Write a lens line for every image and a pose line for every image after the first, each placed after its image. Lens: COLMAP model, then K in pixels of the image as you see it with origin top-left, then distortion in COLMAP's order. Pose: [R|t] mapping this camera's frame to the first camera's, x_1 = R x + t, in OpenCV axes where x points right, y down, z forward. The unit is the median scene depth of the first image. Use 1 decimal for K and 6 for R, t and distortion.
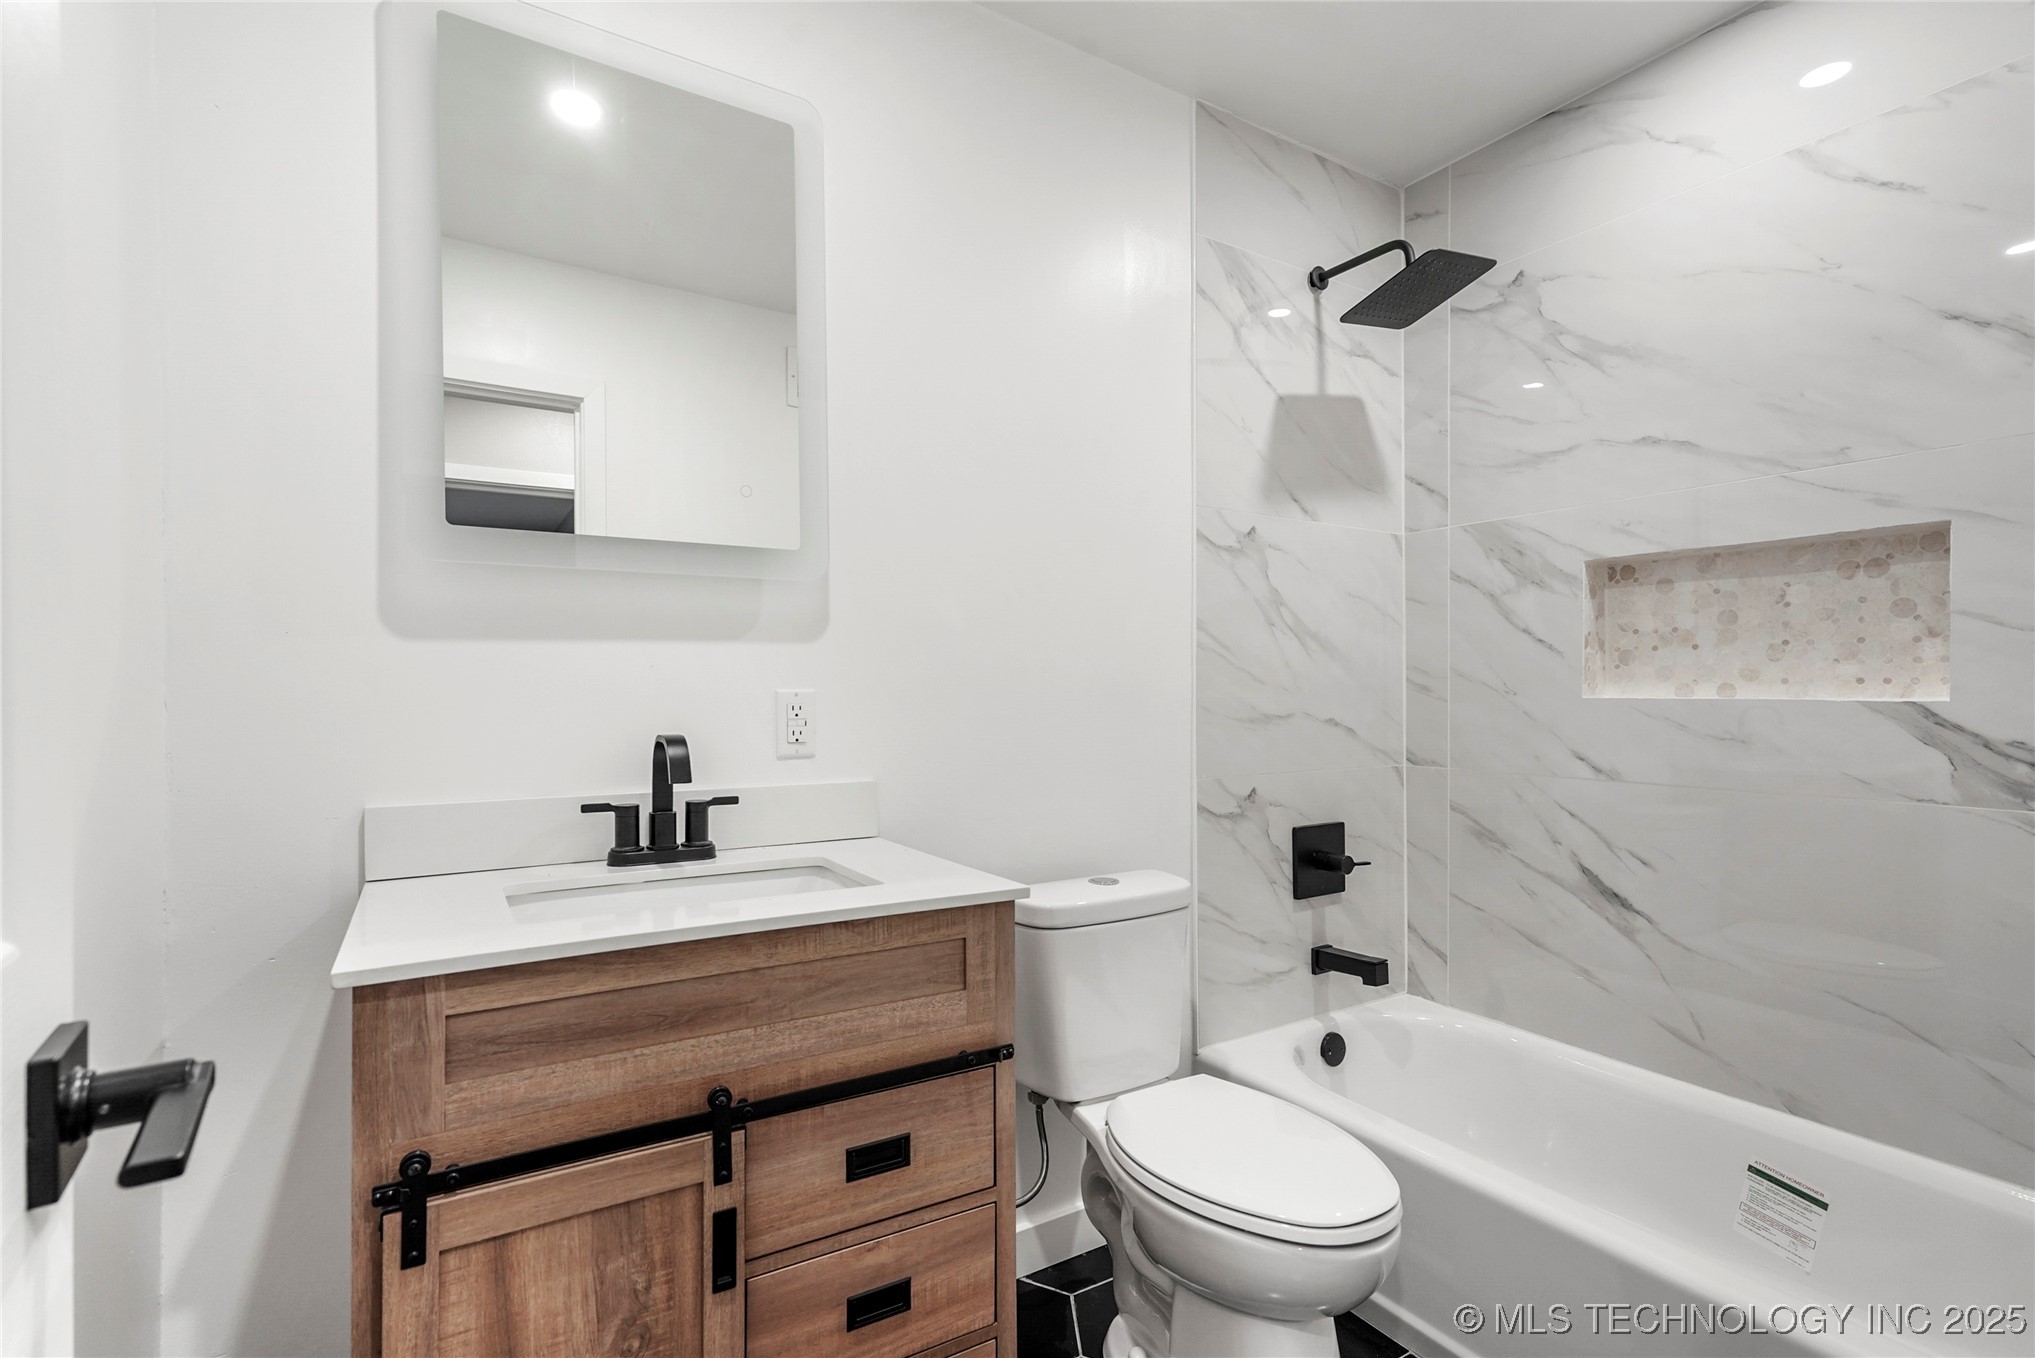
lens RADIAL K [[949.8, 0, 1013.4], [0, 949.8, 688.3], [0, 0, 1]] dist [-0.007242, 0.009038]
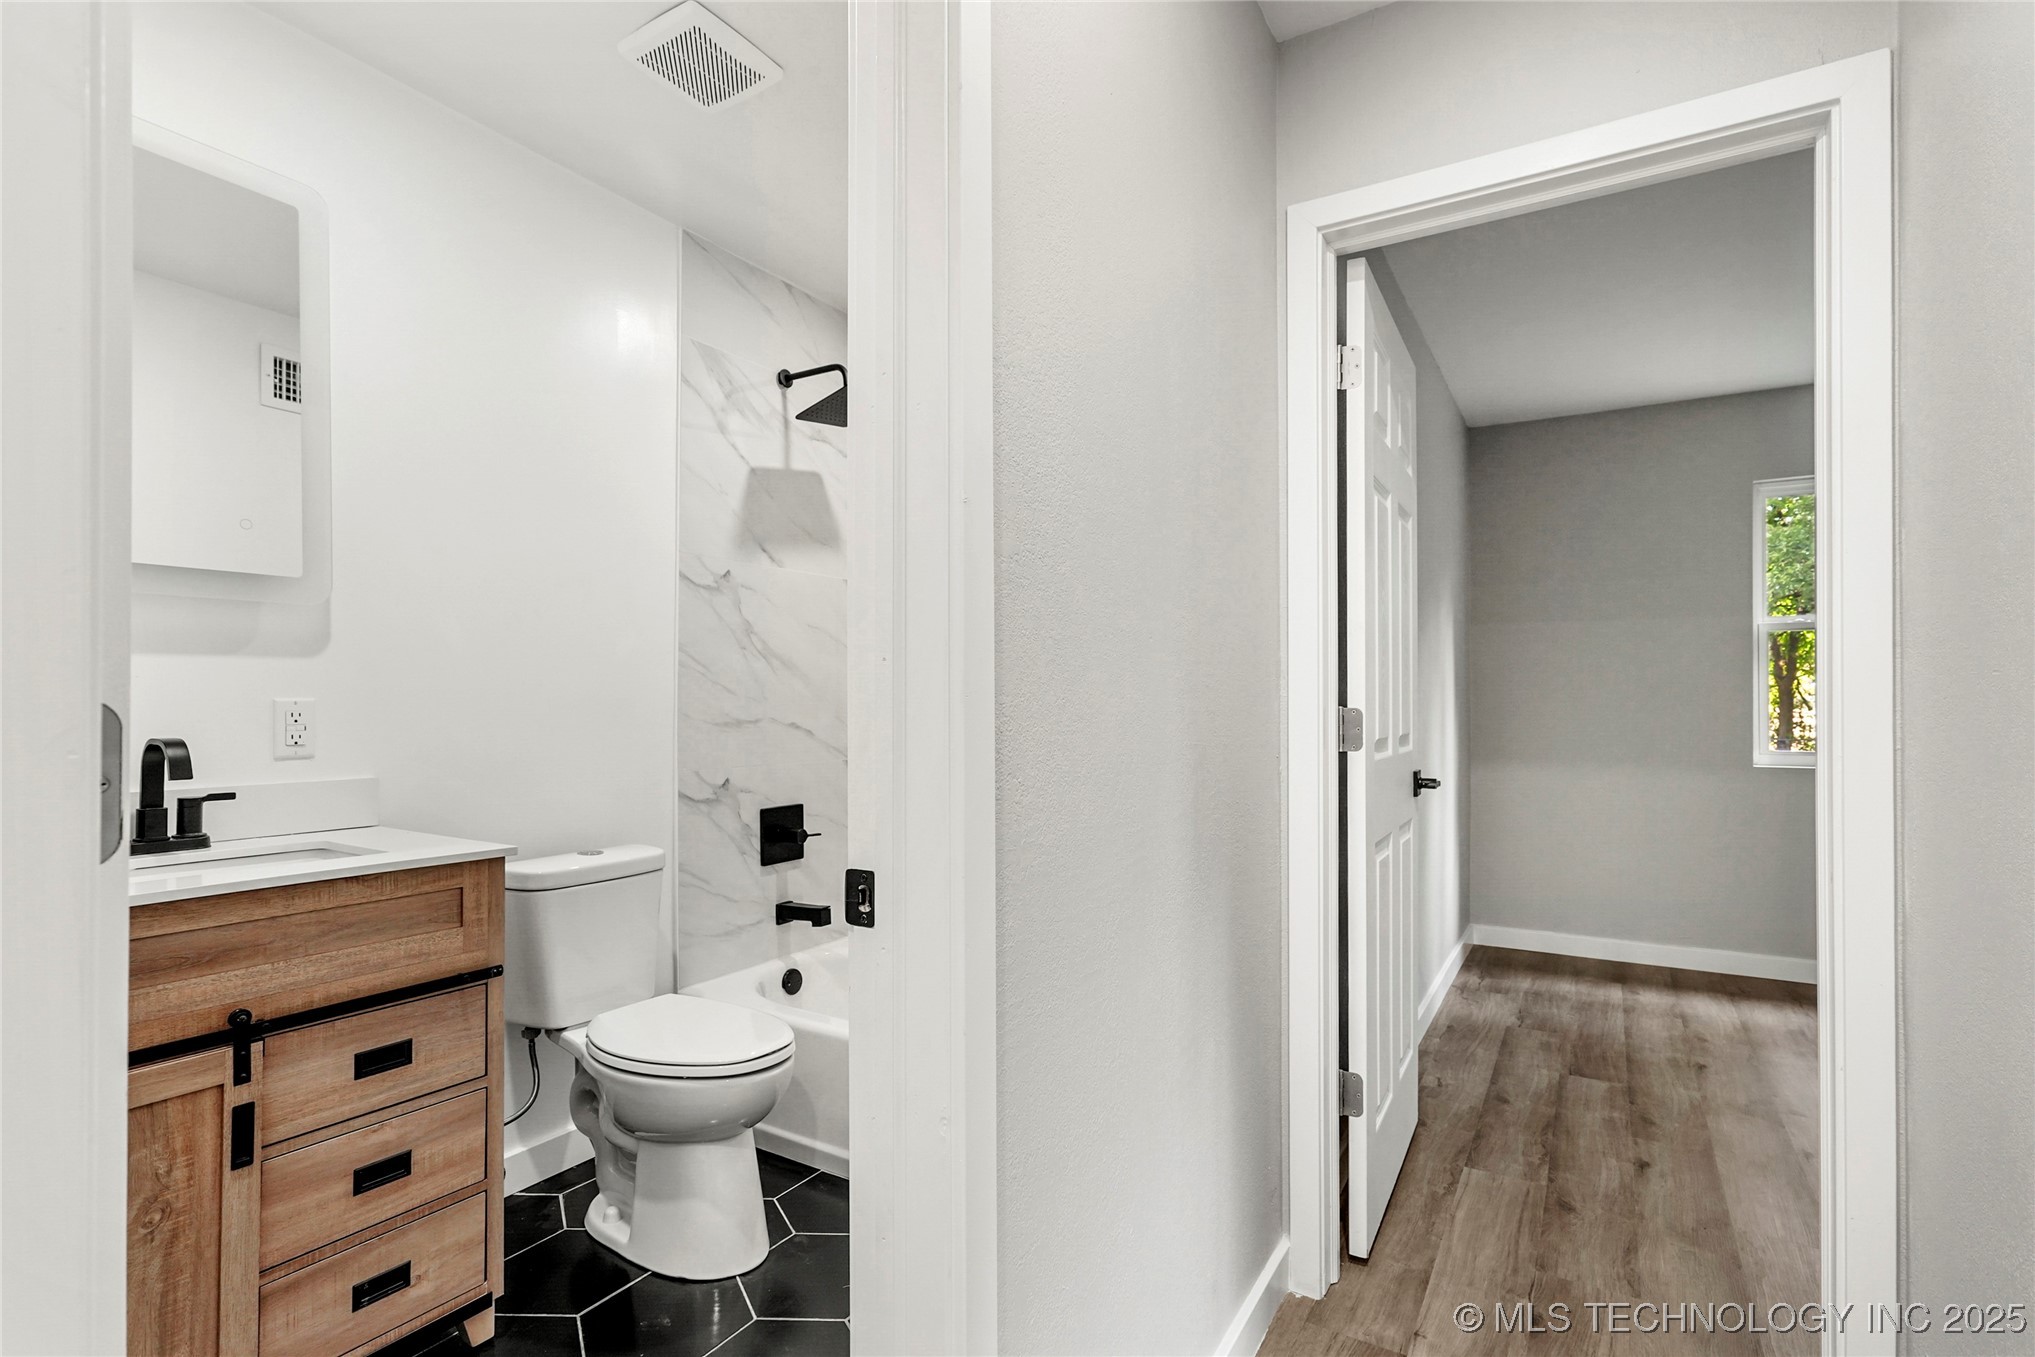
lens RADIAL K [[949.8, 0, 994.7], [0, 949.8, 689.1], [0, 0, 1]] dist [-0.007242, 0.009038]
pose [[0.898484, 0.007786, 0.438937, 0.026022], [-0.003126, 0.999931, -0.011339, 0.000205], [-0.438995, 0.008815, 0.898446, -0.396860]]
